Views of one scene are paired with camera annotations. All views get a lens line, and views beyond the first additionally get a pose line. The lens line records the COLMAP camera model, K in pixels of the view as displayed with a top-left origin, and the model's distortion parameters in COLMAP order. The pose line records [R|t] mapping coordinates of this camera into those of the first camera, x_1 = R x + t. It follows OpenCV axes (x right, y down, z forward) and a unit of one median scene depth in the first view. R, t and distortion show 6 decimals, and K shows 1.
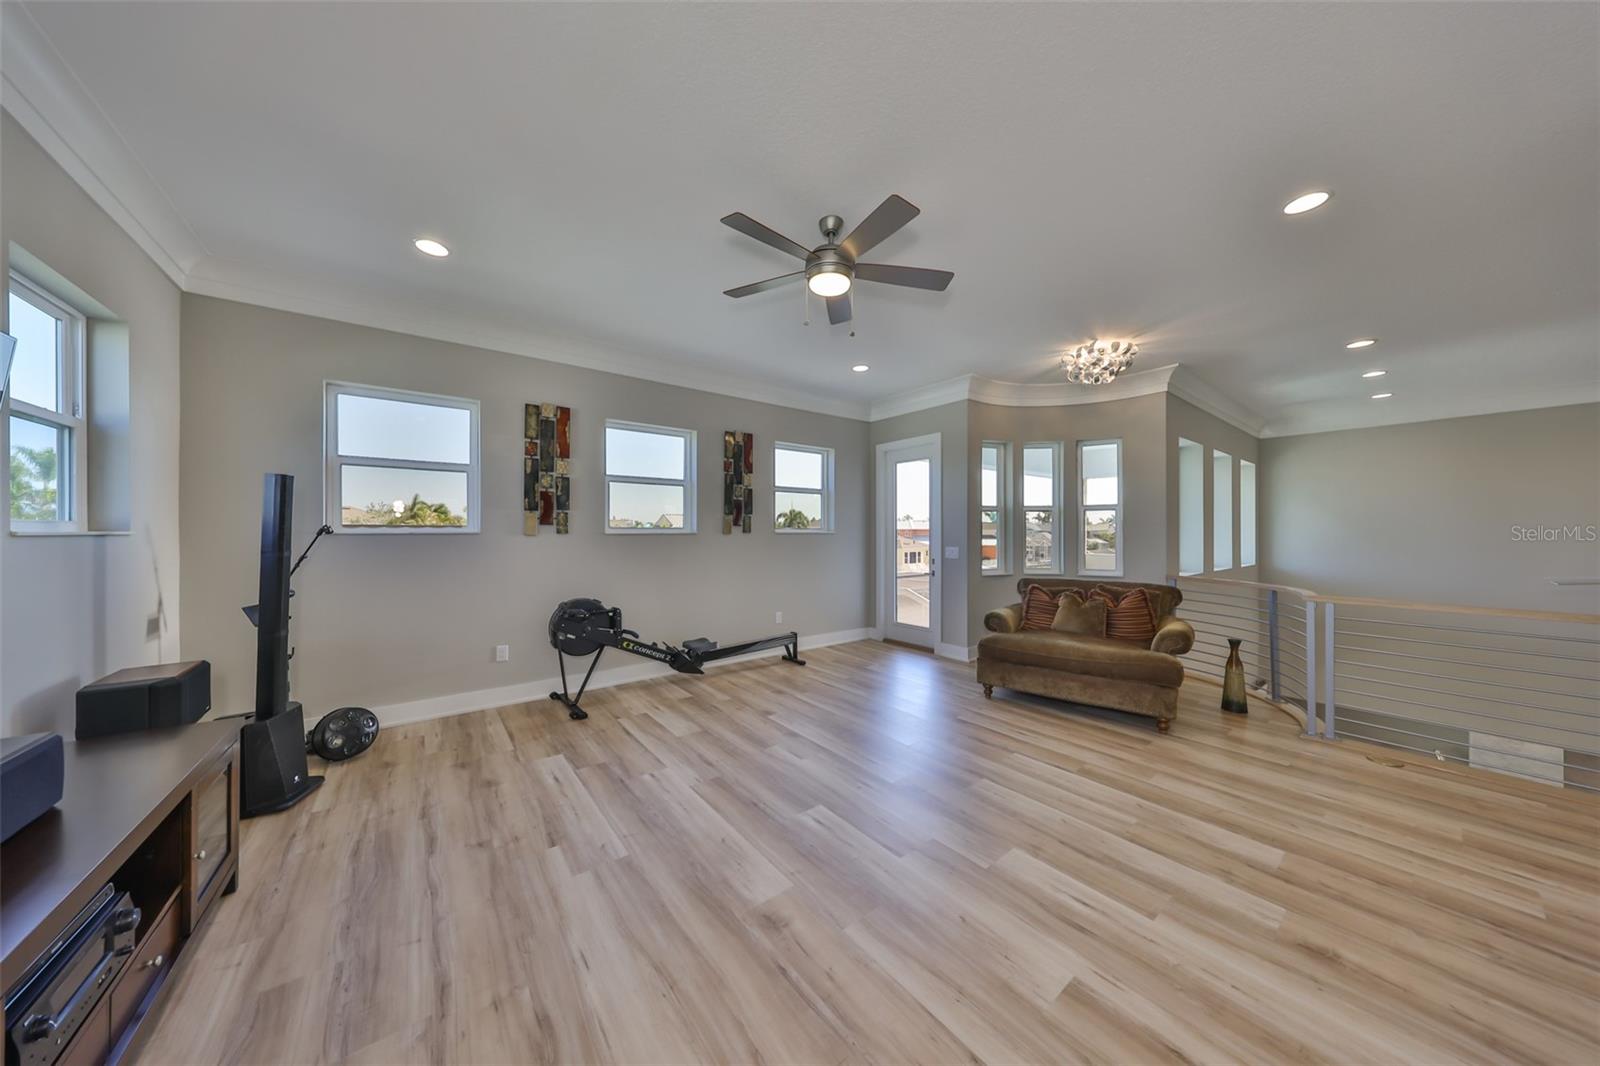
lens RADIAL K [[493.8, 0, 800.0], [0, 493.8, 533.0], [0, 0, 1]] dist [-0.001510, -0.000101]
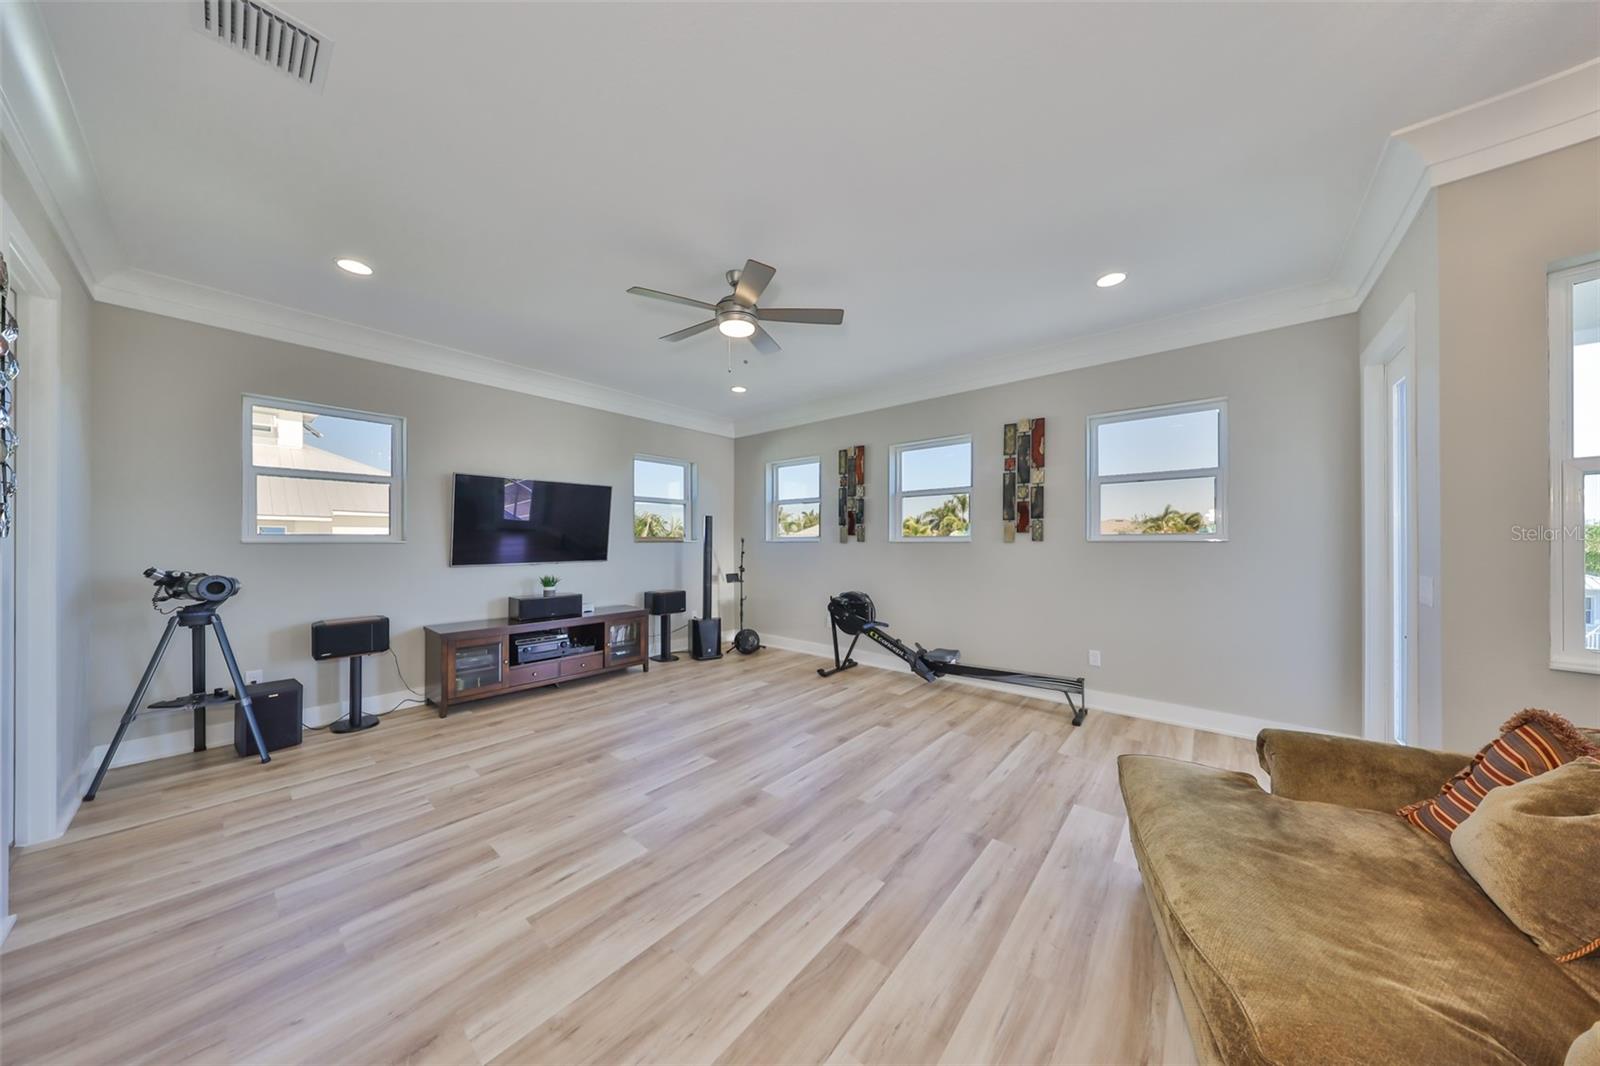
lens RADIAL K [[492.4, 0, 795.1], [0, 492.4, 538.8], [0, 0, 1]] dist [0.000601, 0.000032]
pose [[0.208634, -0.005564, -0.977978, 0.795506], [-0.000591, 0.999983, -0.005815, 0.001030], [0.977994, 0.001791, 0.208627, 0.576003]]
